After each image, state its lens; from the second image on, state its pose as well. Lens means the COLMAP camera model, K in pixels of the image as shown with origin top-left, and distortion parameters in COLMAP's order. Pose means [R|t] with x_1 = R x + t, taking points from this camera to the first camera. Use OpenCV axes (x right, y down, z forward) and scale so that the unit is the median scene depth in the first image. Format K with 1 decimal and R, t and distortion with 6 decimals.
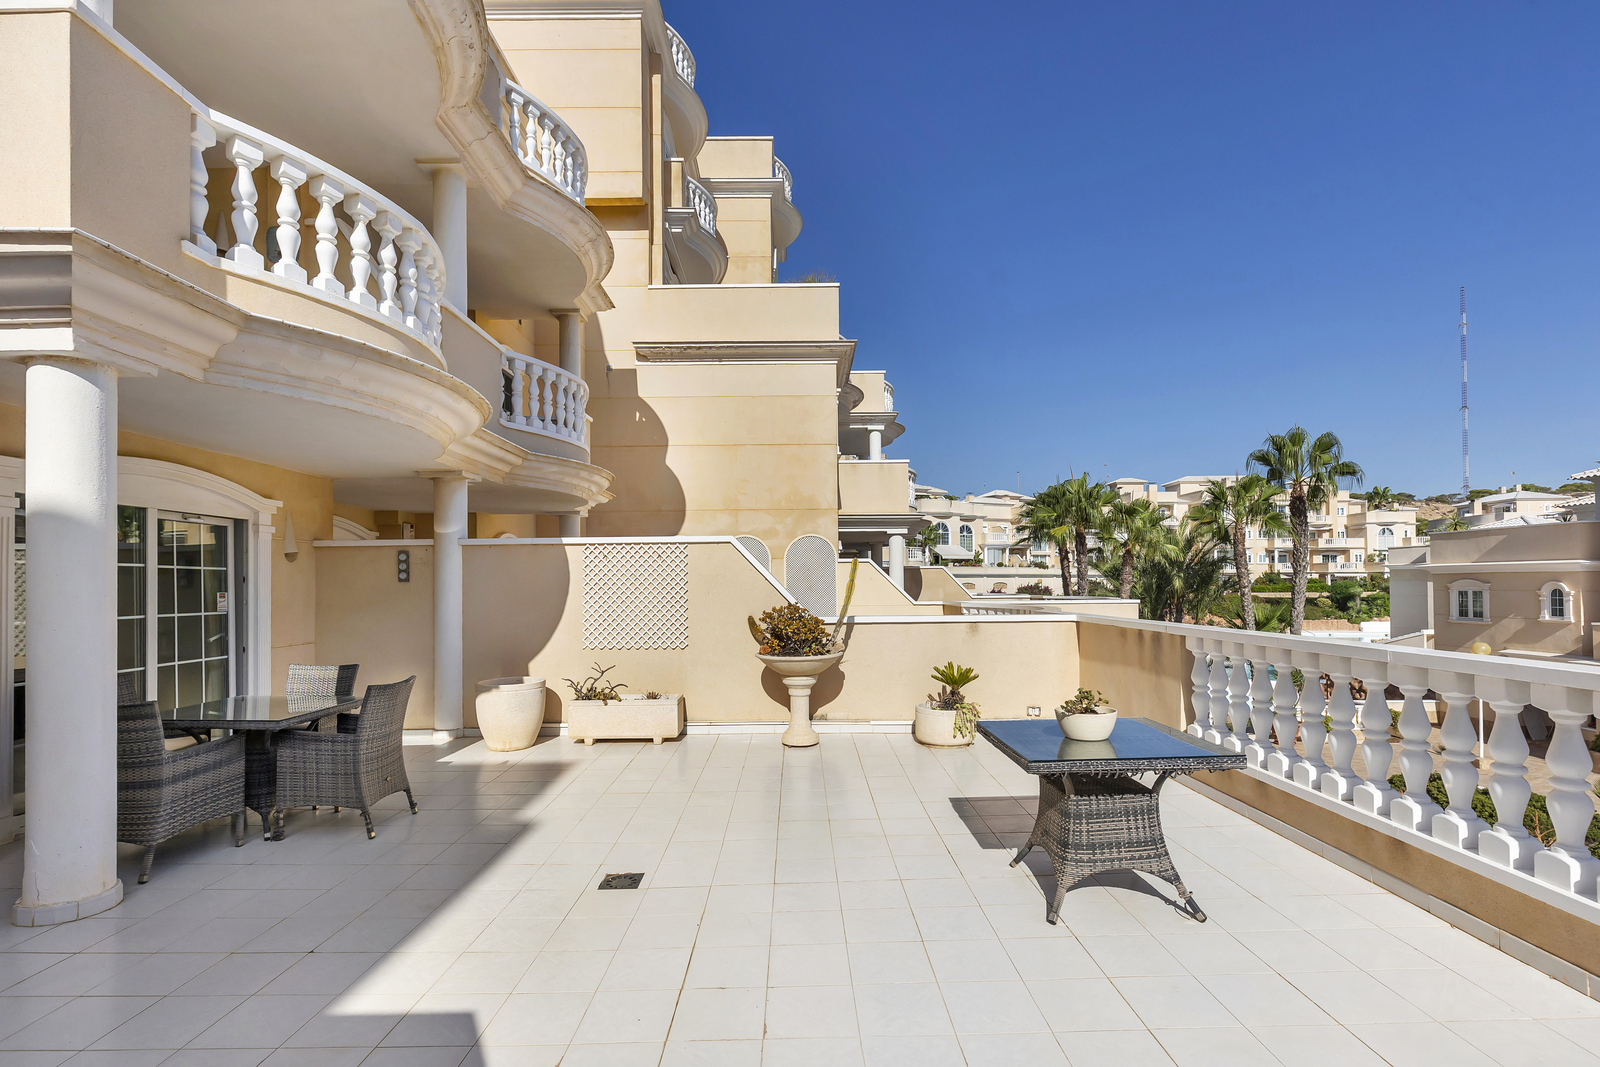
lens RADIAL K [[732.3, 0, 802.3], [0, 732.3, 573.3], [0, 0, 1]] dist [0.008557, -0.002886]
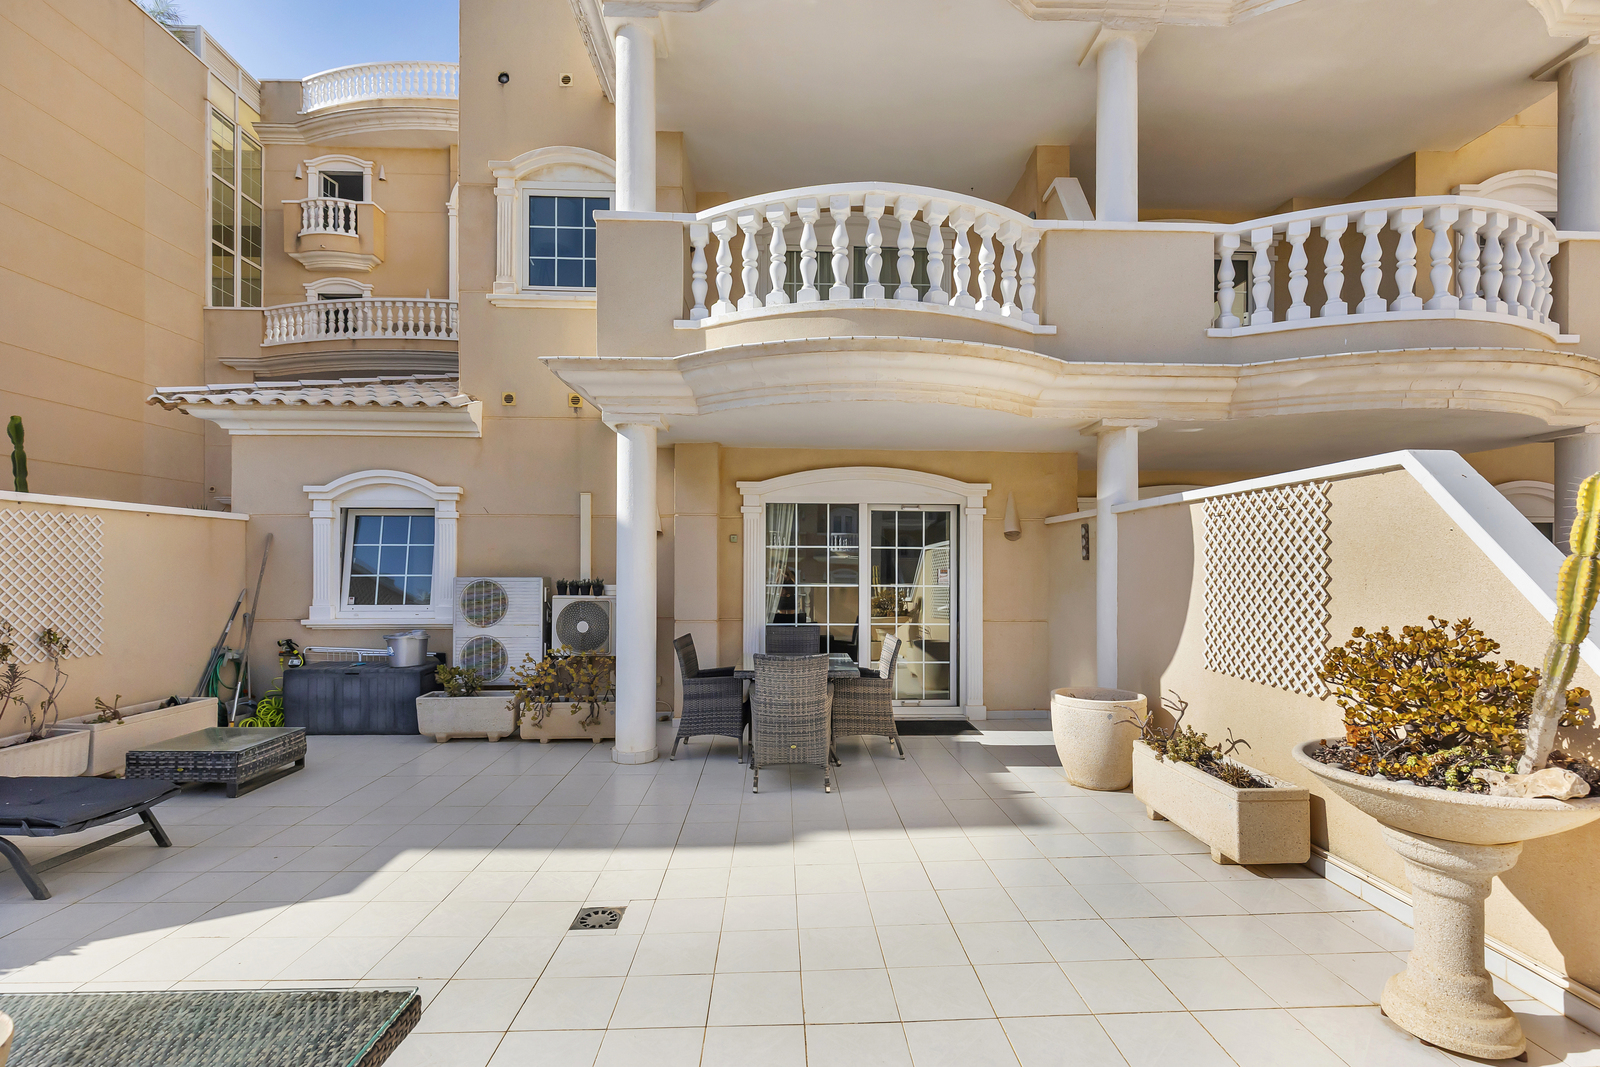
lens RADIAL K [[732.3, 0, 802.9], [0, 732.3, 562.4], [0, 0, 1]] dist [0.008557, -0.002886]
pose [[0.027909, 0.004792, -0.999599, 0.332673], [0.010318, 0.999934, 0.005081, 0.006947], [0.999557, -0.010456, 0.027857, 0.676943]]
